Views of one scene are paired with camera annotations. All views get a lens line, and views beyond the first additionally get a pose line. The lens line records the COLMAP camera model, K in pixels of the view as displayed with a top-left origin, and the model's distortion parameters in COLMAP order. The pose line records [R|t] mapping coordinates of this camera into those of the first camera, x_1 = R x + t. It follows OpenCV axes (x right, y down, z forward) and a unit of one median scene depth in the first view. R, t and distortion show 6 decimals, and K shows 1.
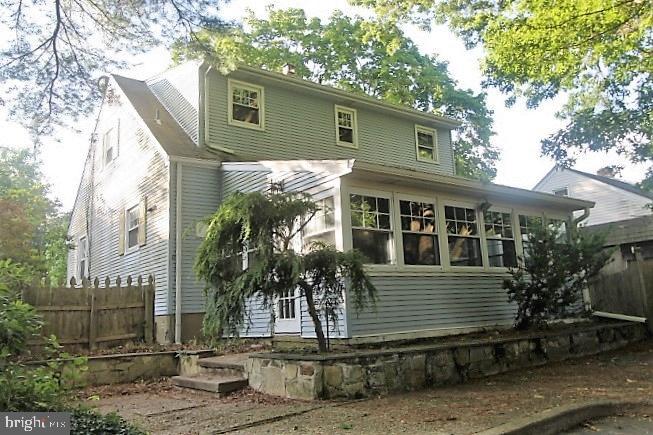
lens RADIAL K [[524.2, 0, 326.5], [0, 524.2, 217.5], [0, 0, 1]] dist [-0.011281, 0.004989]
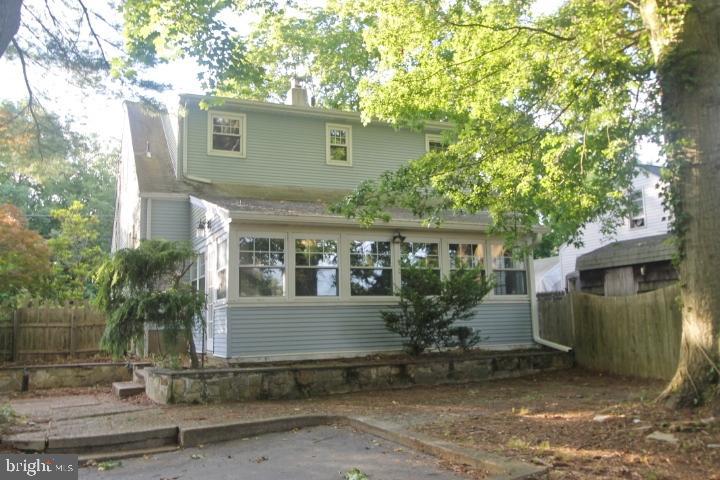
lens RADIAL K [[658.4, 0, 368.7], [0, 658.4, 237.2], [0, 0, 1]] dist [-0.003341, -0.011300]
pose [[0.975714, -0.002925, -0.219030, 0.563188], [0.016496, 0.998053, 0.060157, -0.112005], [0.218427, -0.062309, 0.973862, -0.329518]]
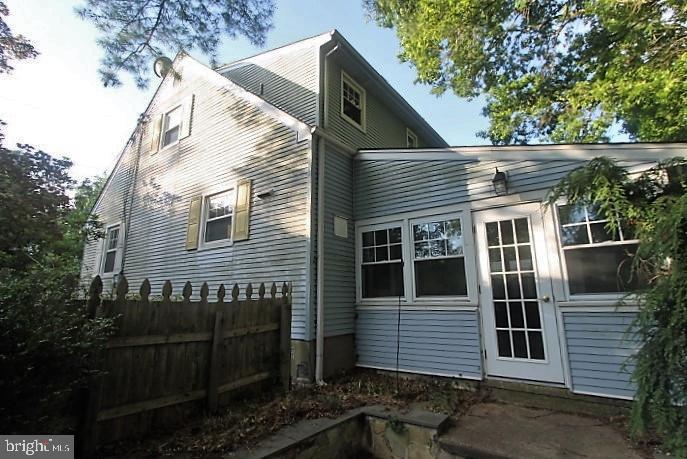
lens RADIAL K [[328.3, 0, 343.5], [0, 328.3, 229.5], [0, 0, 1]] dist [-0.023175, 0.000250]
pose [[0.953057, 0.102712, 0.284838, -0.427718], [-0.093586, 0.994571, -0.045506, 0.055621], [-0.287966, 0.016713, 0.957495, 0.601851]]
